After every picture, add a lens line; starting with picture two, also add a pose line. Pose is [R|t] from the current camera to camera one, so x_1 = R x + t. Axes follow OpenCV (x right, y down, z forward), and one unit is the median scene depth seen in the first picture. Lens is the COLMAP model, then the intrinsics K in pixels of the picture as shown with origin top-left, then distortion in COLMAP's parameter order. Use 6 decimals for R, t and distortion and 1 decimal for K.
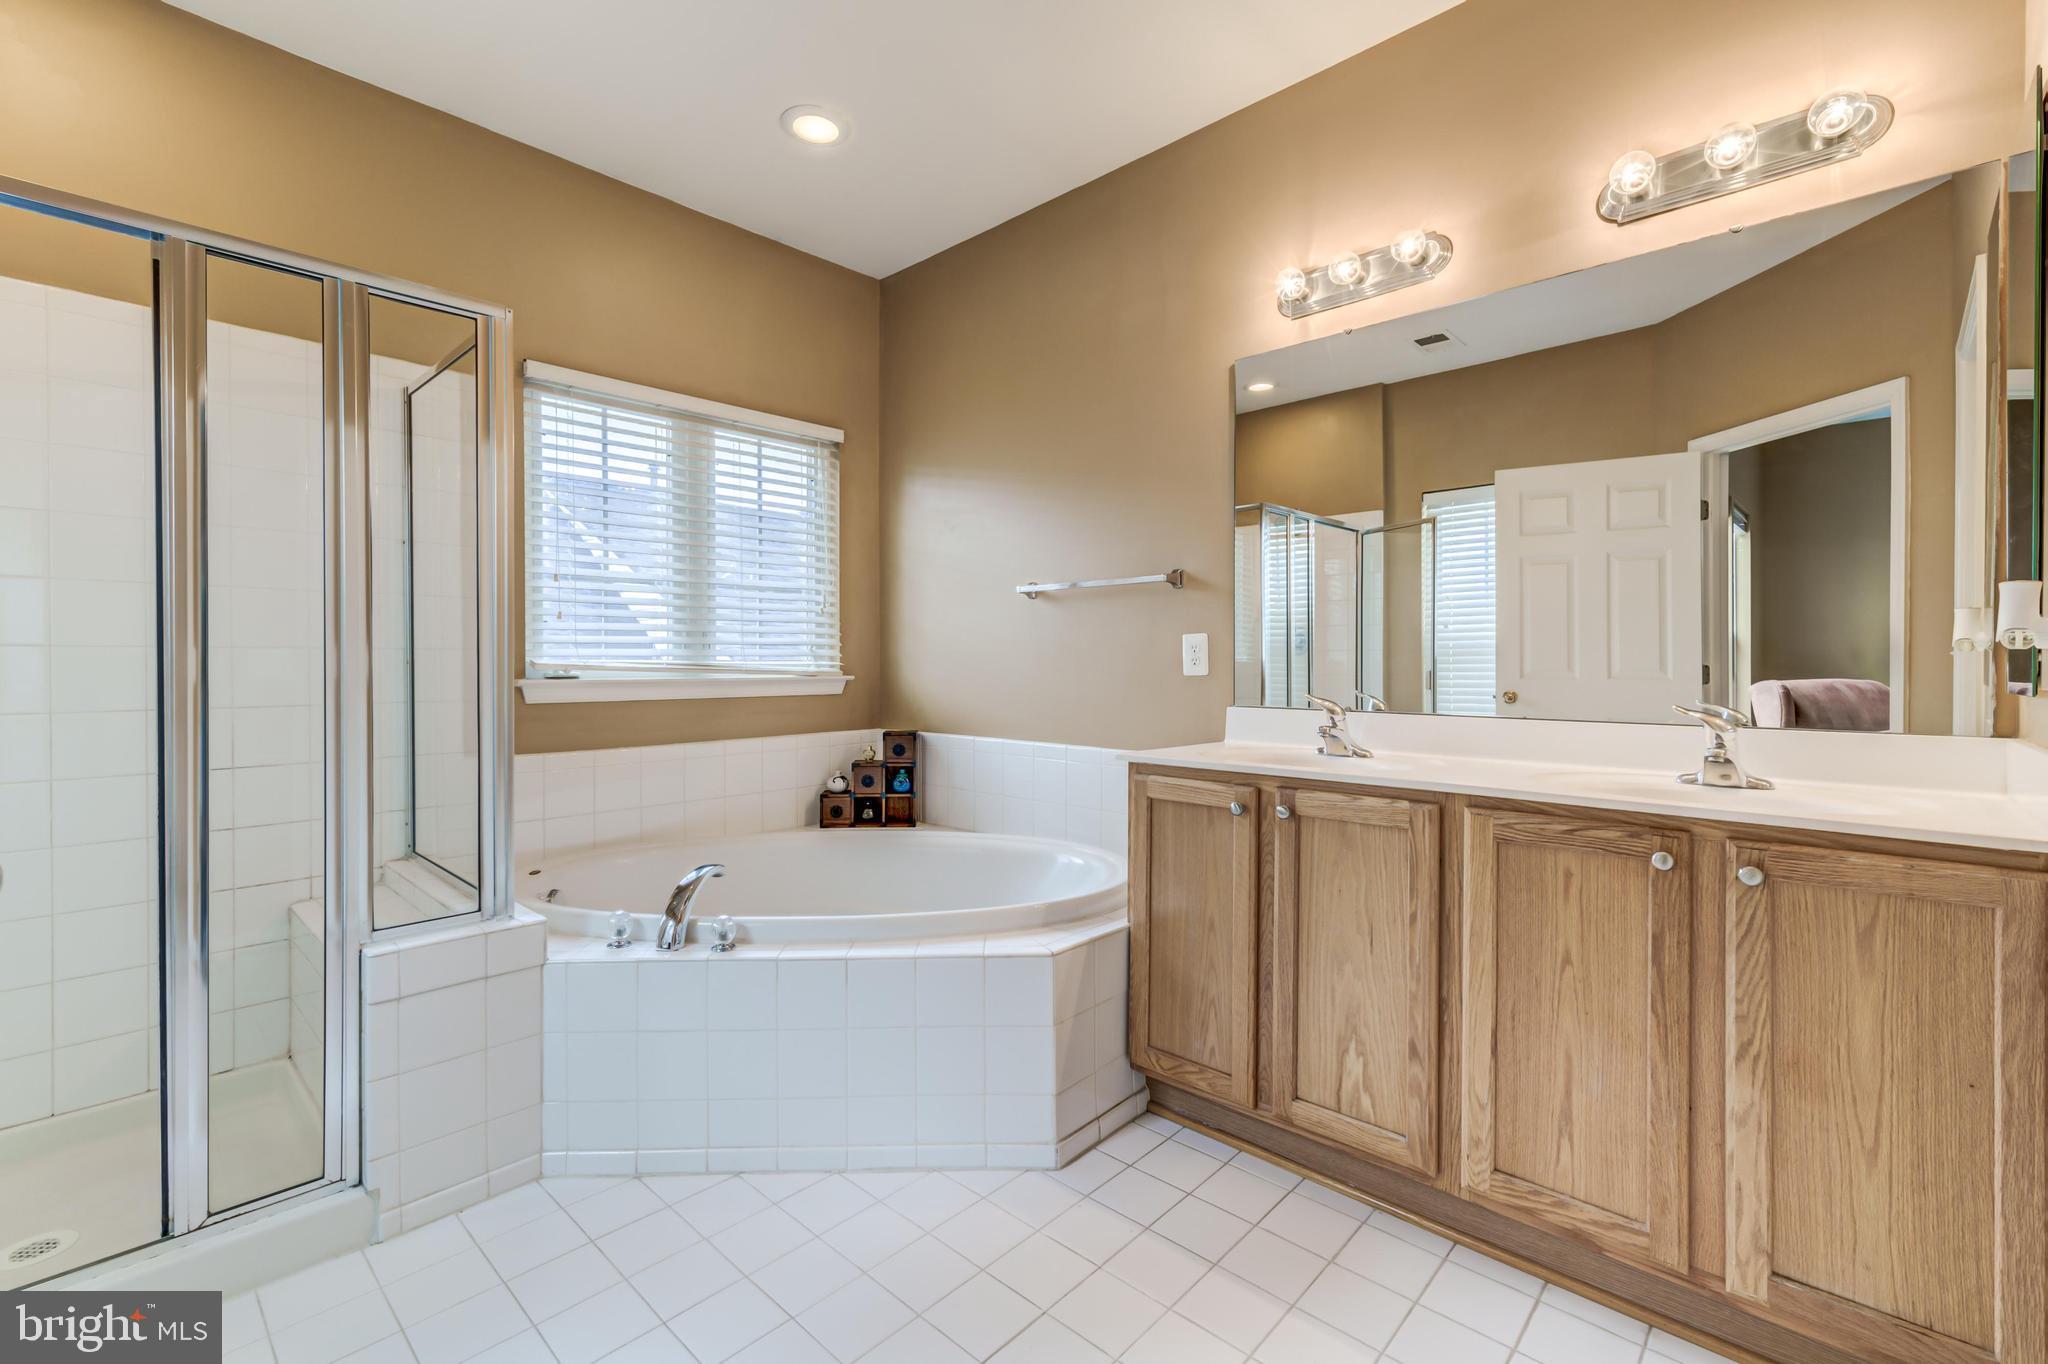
lens RADIAL K [[887.1, 0, 1008.2], [0, 887.1, 673.8], [0, 0, 1]] dist [0.005987, 0.000205]
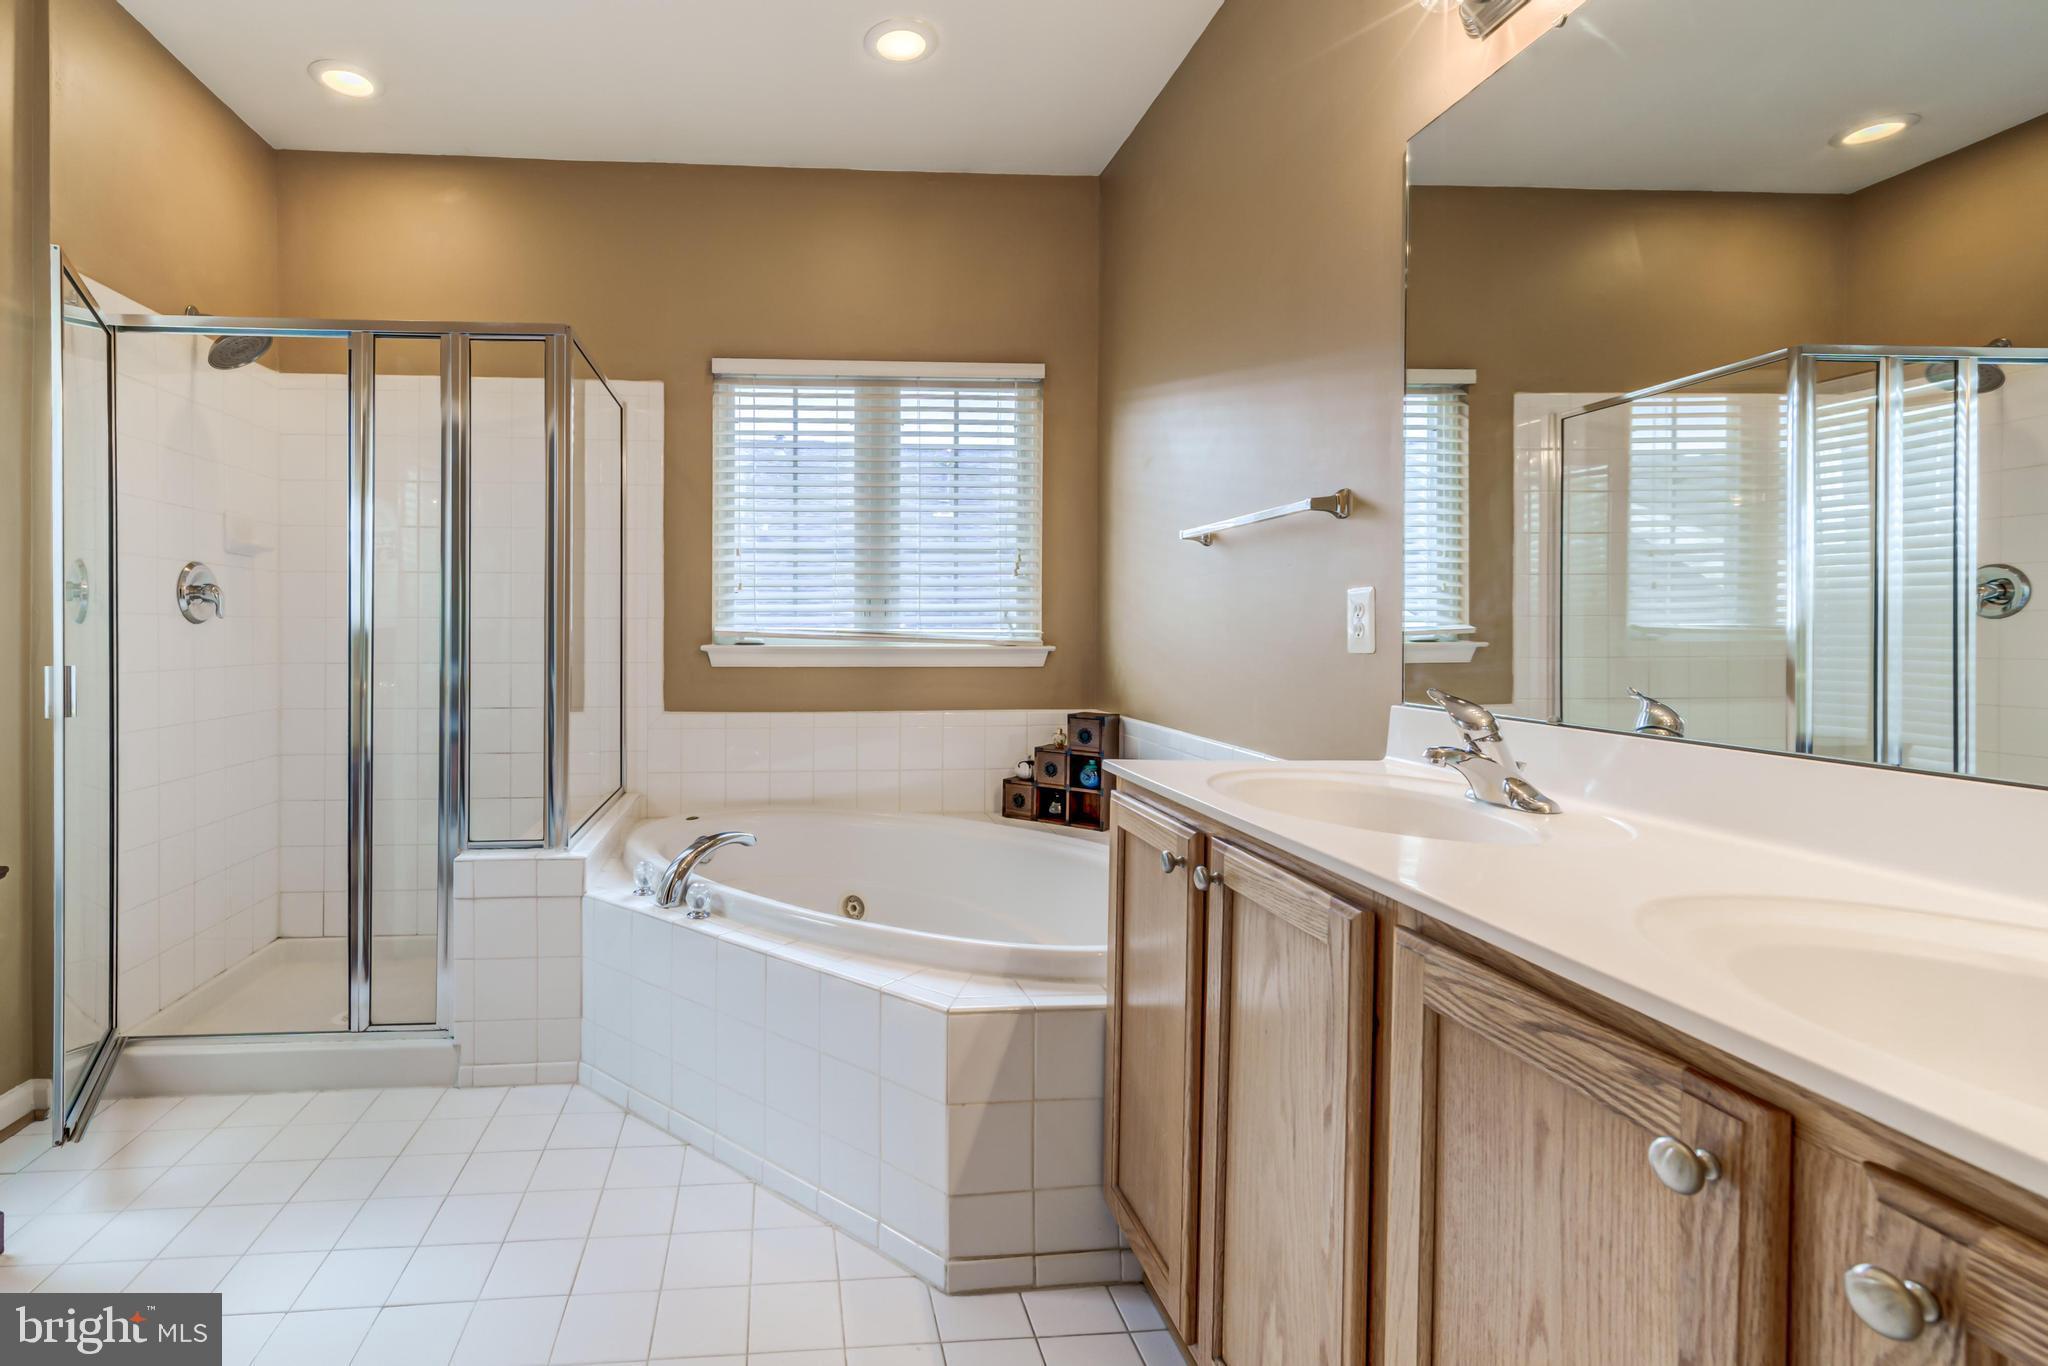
lens RADIAL K [[941.6, 0, 1015.8], [0, 941.6, 652.5], [0, 0, 1]] dist [-0.032403, -0.000034]
pose [[0.740169, 0.006003, -0.672394, 0.450188], [-0.011944, 0.999920, -0.004220, 0.013954], [0.672315, 0.011154, 0.740181, 0.328875]]
